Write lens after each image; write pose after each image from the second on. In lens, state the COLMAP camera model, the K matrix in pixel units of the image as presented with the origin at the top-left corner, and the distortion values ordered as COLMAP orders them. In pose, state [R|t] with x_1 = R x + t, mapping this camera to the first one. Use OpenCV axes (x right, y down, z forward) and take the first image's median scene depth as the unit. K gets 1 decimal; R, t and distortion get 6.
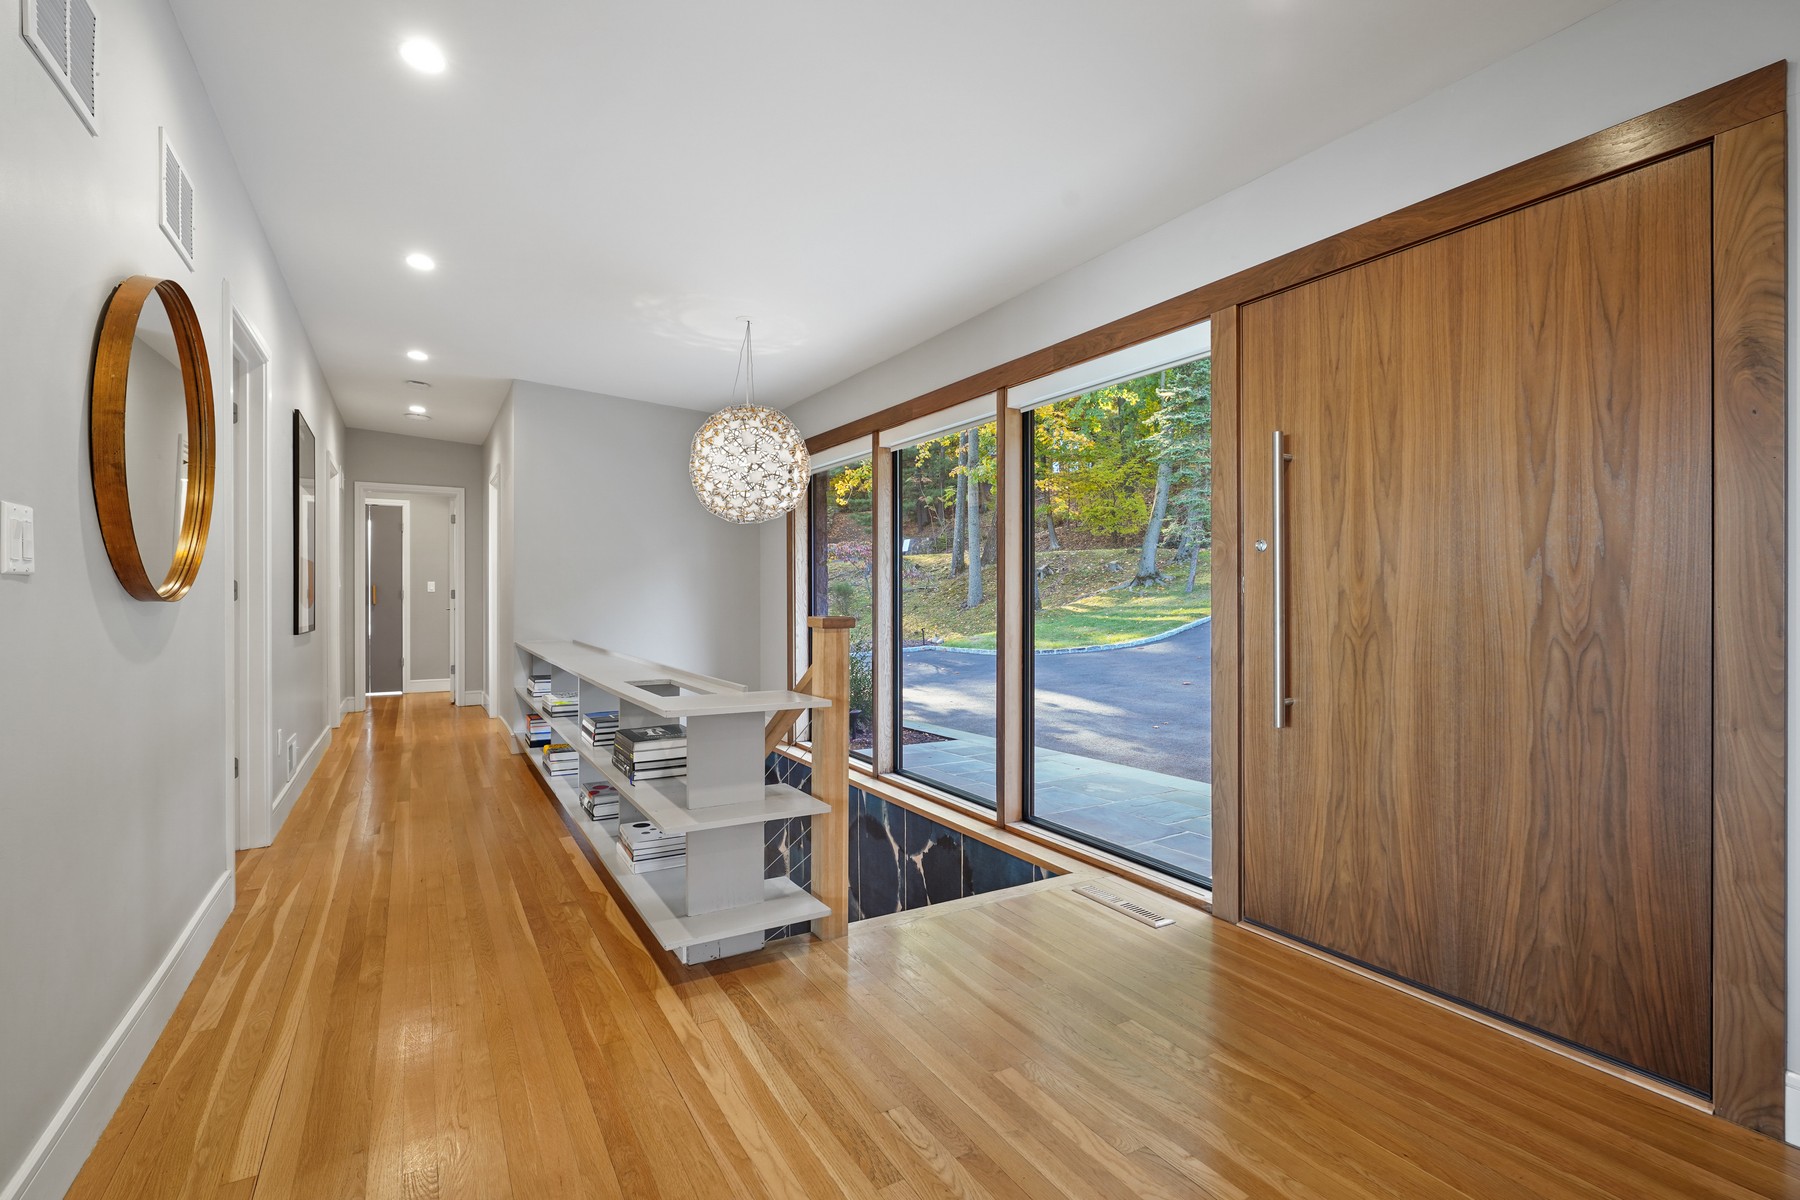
lens RADIAL K [[826.4, 0, 903.2], [0, 826.4, 596.6], [0, 0, 1]] dist [-0.000411, 0.000016]
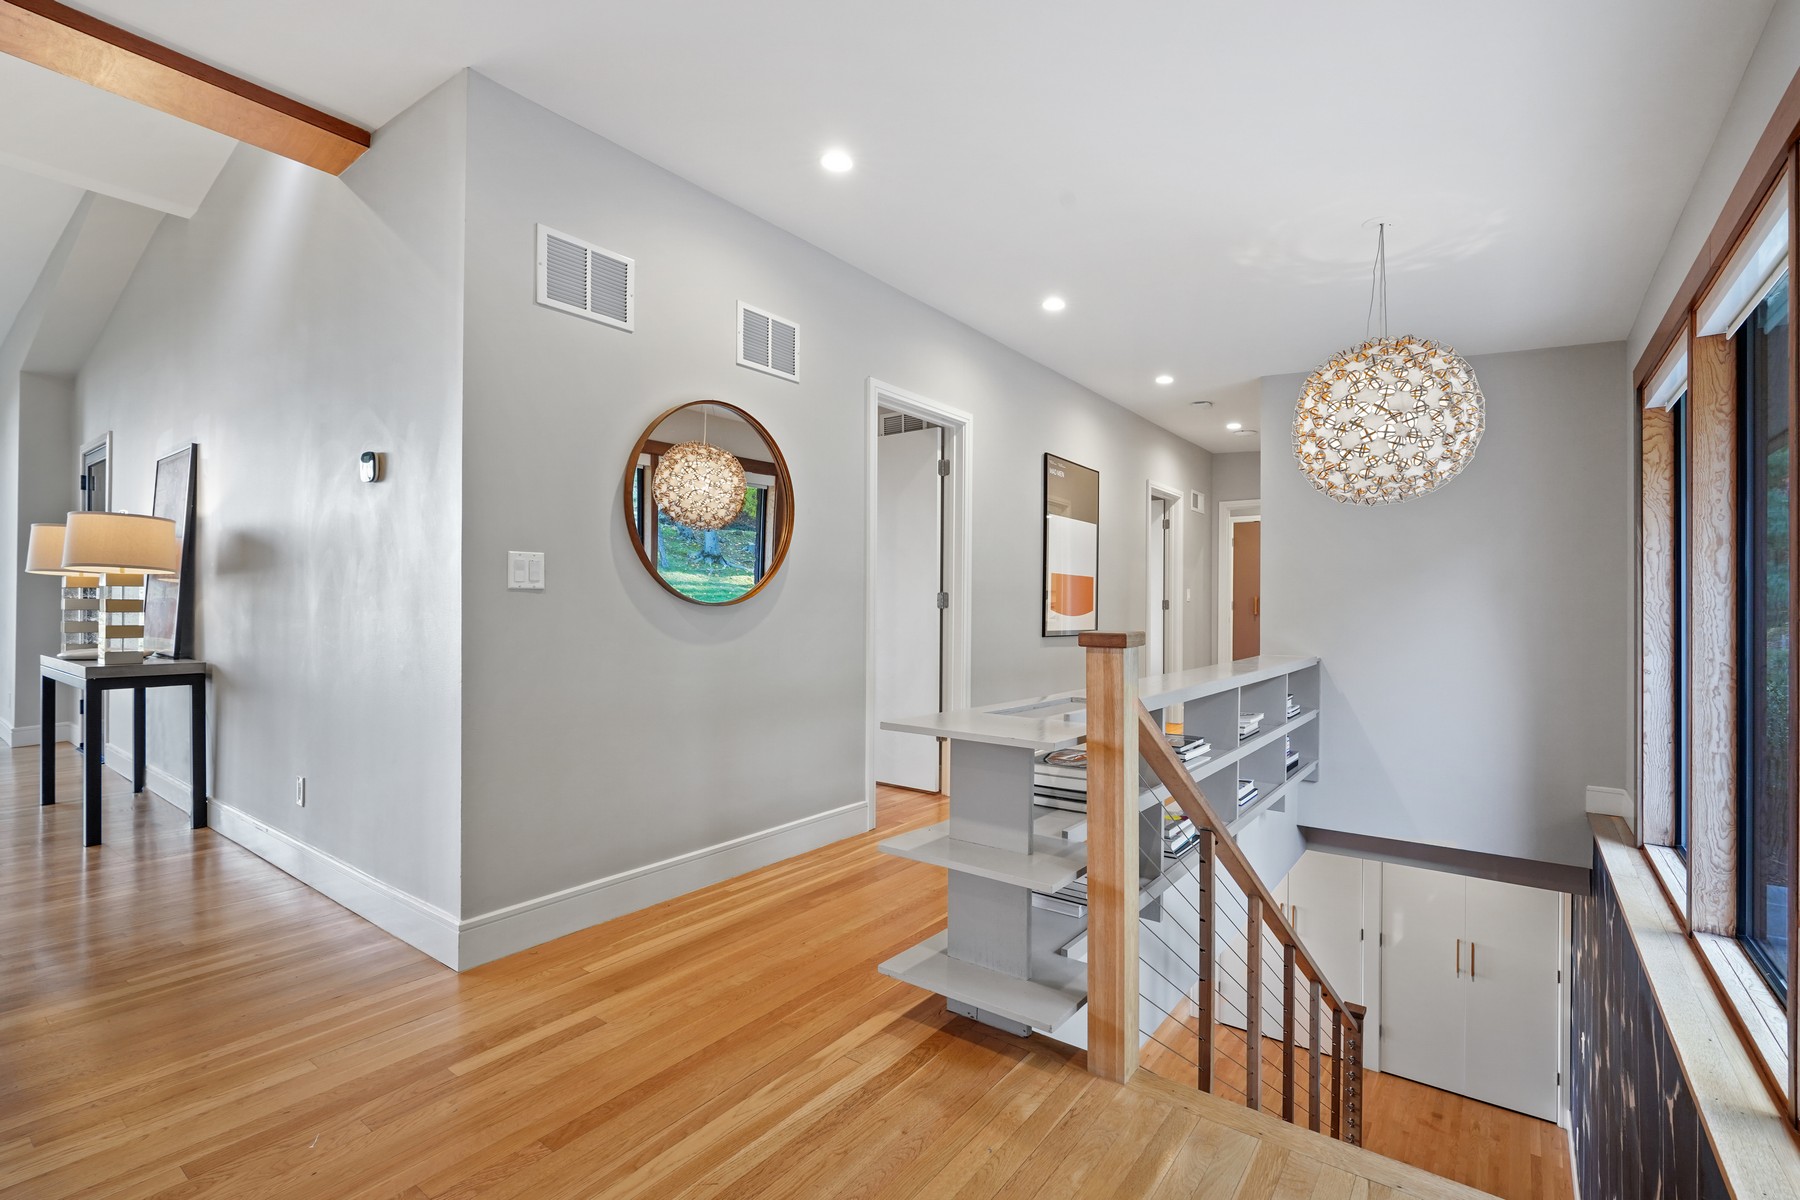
lens RADIAL K [[826.4, 0, 903.2], [0, 826.4, 596.6], [0, 0, 1]] dist [-0.000411, 0.000016]
pose [[0.377411, -0.006395, -0.926024, 0.622530], [-0.006702, 0.999931, -0.009637, 0.001590], [0.926022, 0.009843, 0.377342, 0.667795]]
